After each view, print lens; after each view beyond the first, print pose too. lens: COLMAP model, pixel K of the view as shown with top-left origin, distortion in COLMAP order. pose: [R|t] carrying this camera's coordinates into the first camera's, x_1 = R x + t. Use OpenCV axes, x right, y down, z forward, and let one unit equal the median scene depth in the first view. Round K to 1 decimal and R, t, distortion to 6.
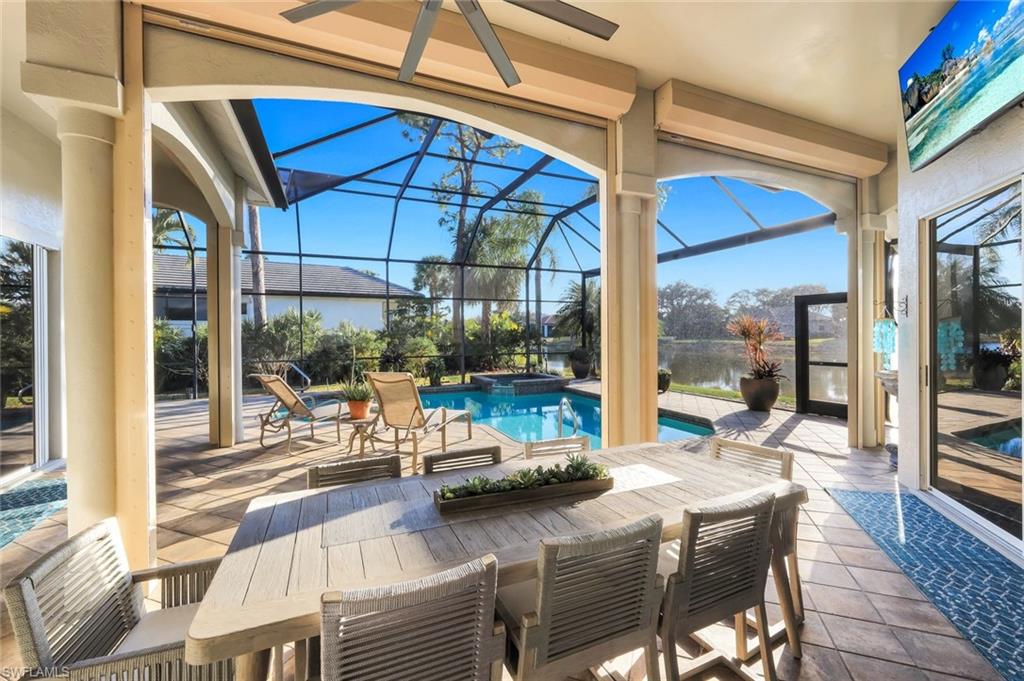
lens RADIAL K [[422.9, 0, 514.4], [0, 422.9, 338.2], [0, 0, 1]] dist [-0.000326, -0.000409]
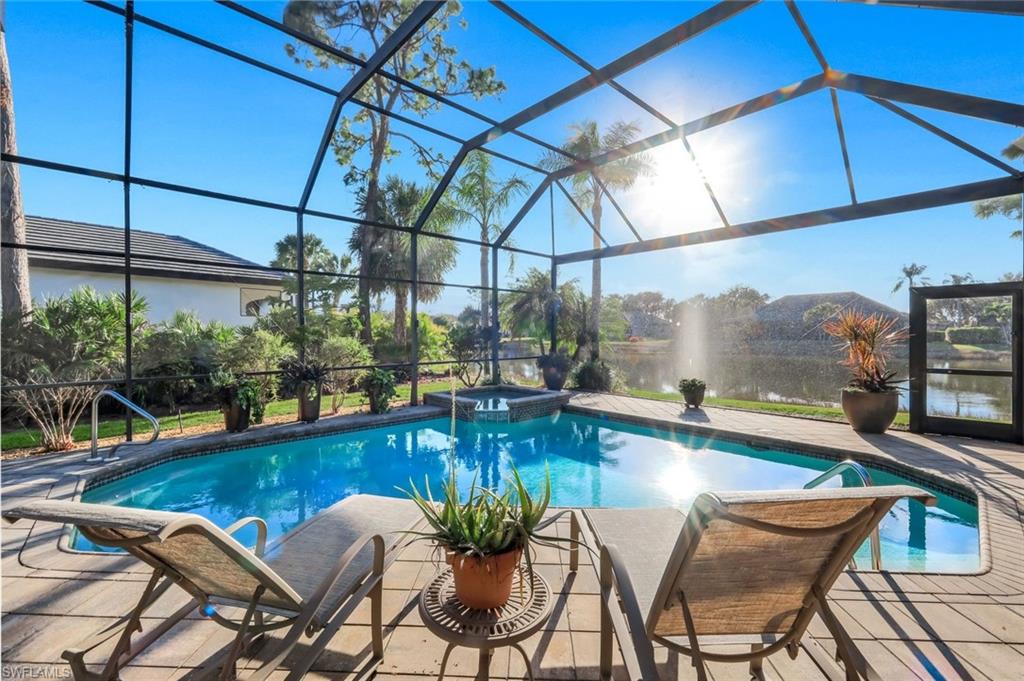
lens RADIAL K [[422.9, 0, 514.0], [0, 422.9, 337.3], [0, 0, 1]] dist [-0.000326, -0.000409]
pose [[0.942100, 0.004623, 0.335299, -0.168213], [-0.003112, 0.999982, -0.005044, -0.000216], [-0.335317, 0.003709, 0.942098, 0.255262]]
